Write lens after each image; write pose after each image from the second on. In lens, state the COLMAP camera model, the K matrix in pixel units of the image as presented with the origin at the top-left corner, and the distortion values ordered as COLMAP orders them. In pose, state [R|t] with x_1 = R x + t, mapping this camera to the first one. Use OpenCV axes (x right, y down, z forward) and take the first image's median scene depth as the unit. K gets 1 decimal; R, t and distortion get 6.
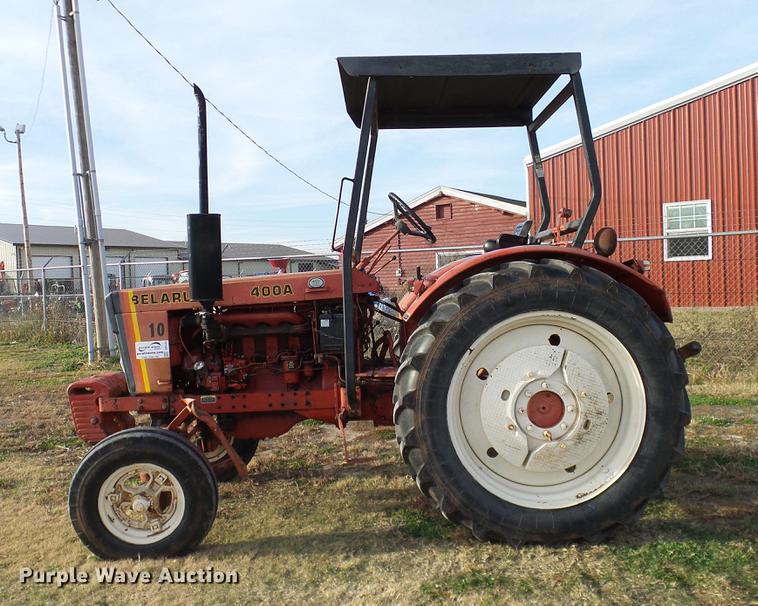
lens RADIAL K [[692.2, 0, 379.0], [0, 692.2, 303.0], [0, 0, 1]] dist [-0.002700, 0.002536]
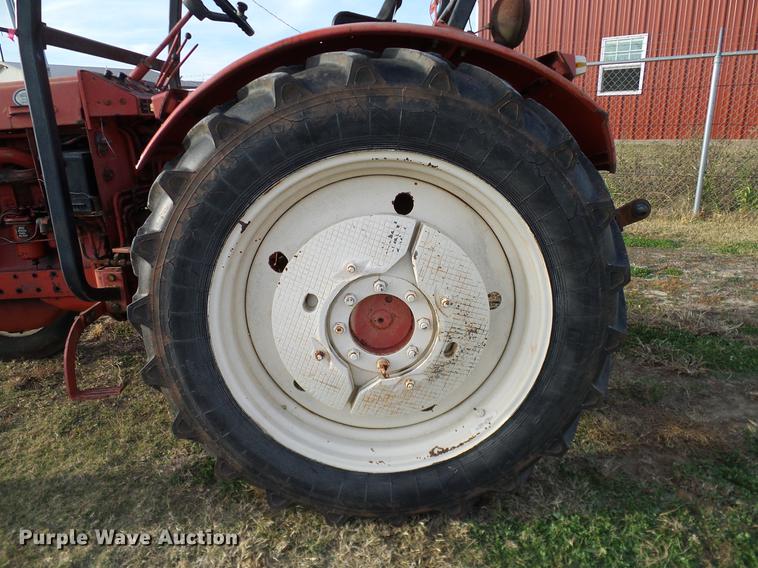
lens RADIAL K [[521.4, 0, 379.0], [0, 521.4, 284.0], [0, 0, 1]] dist [-0.002559, -0.000133]
pose [[0.999838, -0.002387, 0.017855, 0.226748], [-0.002603, 0.961624, 0.274358, 0.000149], [-0.017824, -0.274360, 0.961462, 0.576111]]
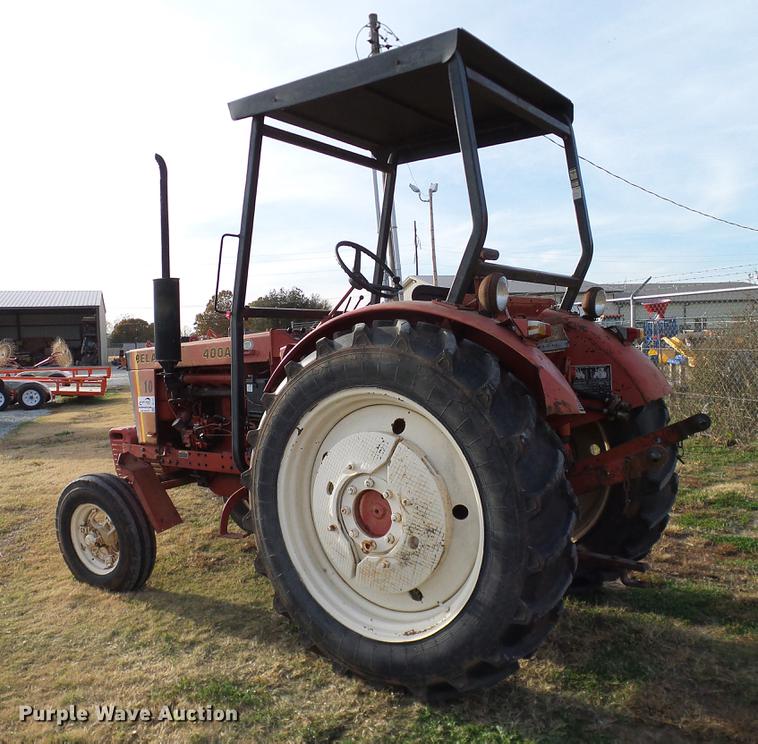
lens RADIAL K [[710.1, 0, 350.9], [0, 710.1, 390.2], [0, 0, 1]] dist [-0.000875, -0.004404]
pose [[0.783514, 0.051880, -0.619204, 0.699068], [-0.016663, 0.997904, 0.062525, -0.034453], [0.621150, -0.038671, 0.782737, 0.355589]]
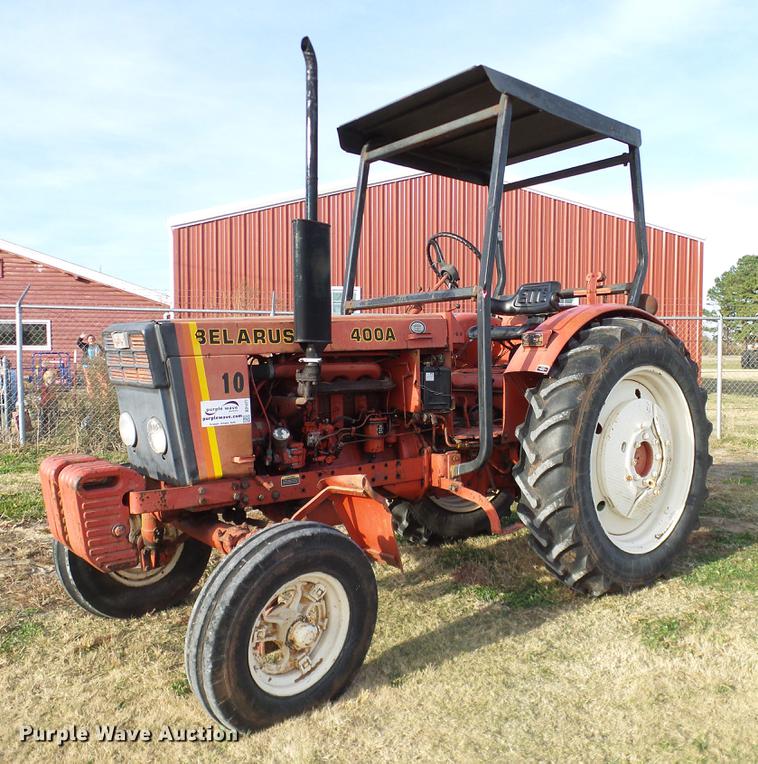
lens RADIAL K [[718.3, 0, 445.3], [0, 718.3, 391.4], [0, 0, 1]] dist [-0.006524, 0.000012]
pose [[0.742003, 0.004636, 0.670381, -0.709538], [-0.006848, 0.999976, 0.000664, 0.050531], [-0.670362, -0.005083, 0.742017, 0.381543]]
